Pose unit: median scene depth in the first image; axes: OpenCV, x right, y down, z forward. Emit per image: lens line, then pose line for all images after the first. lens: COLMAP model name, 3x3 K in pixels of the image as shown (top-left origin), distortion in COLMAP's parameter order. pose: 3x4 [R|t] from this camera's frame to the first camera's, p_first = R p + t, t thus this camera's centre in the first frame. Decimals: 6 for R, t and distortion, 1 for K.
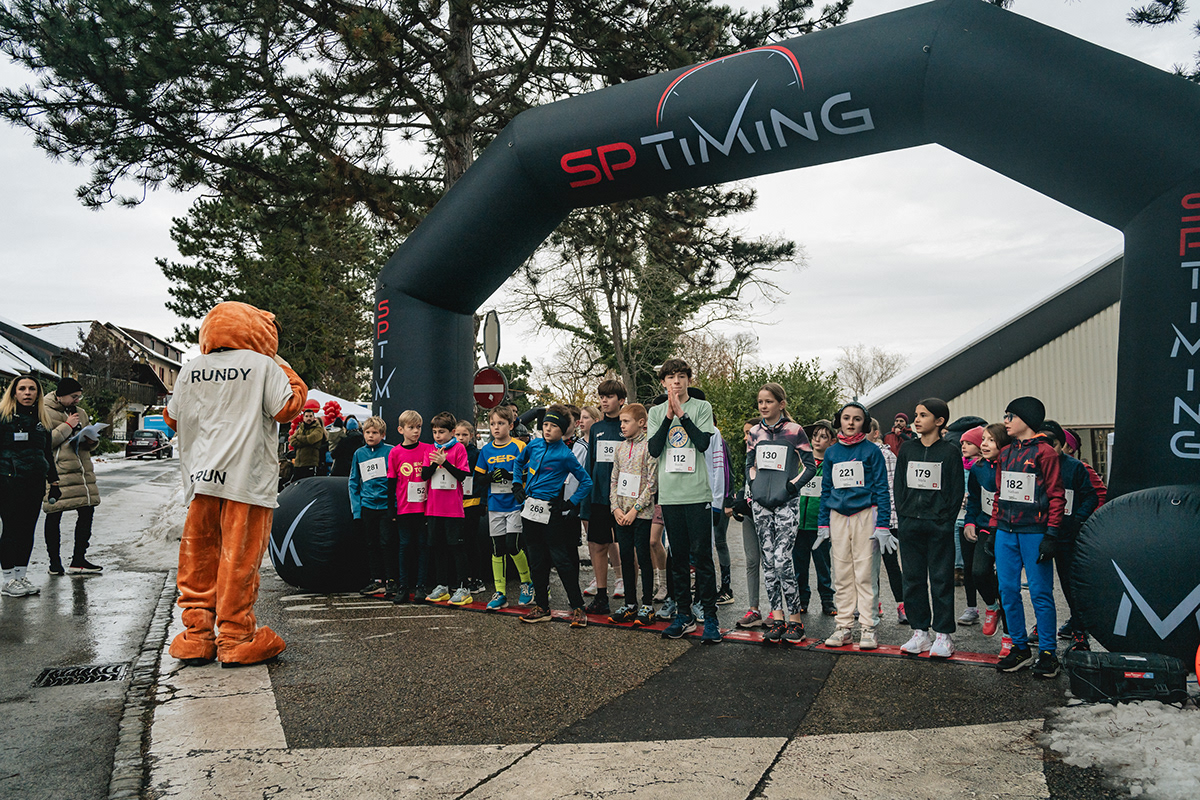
lens RADIAL K [[951.3, 0, 599.8], [0, 951.3, 395.5], [0, 0, 1]] dist [0.002175, 0.004691]
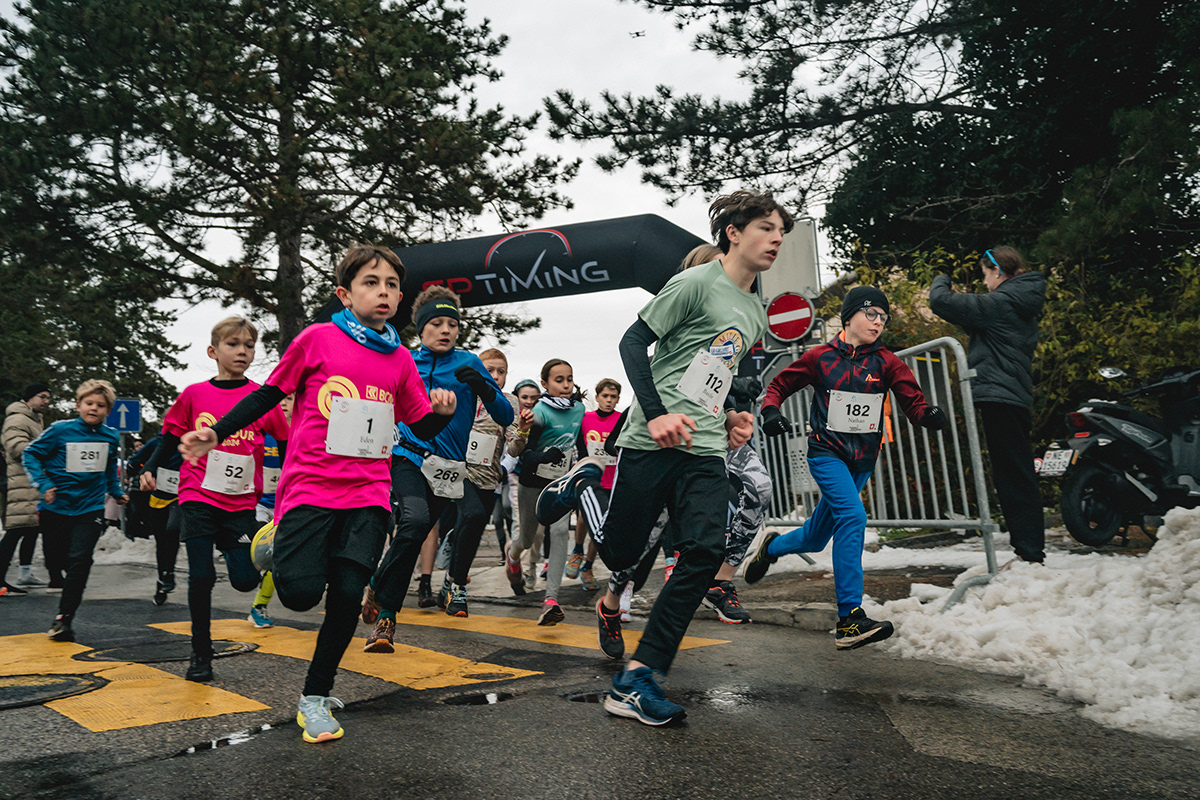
lens RADIAL K [[951.3, 0, 606.2], [0, 951.3, 400.3], [0, 0, 1]] dist [0.002175, 0.004691]
pose [[0.954165, -0.014697, 0.298919, -0.248442], [0.027525, 0.998870, -0.038748, 0.022189], [-0.298011, 0.045199, 0.953492, -0.681888]]
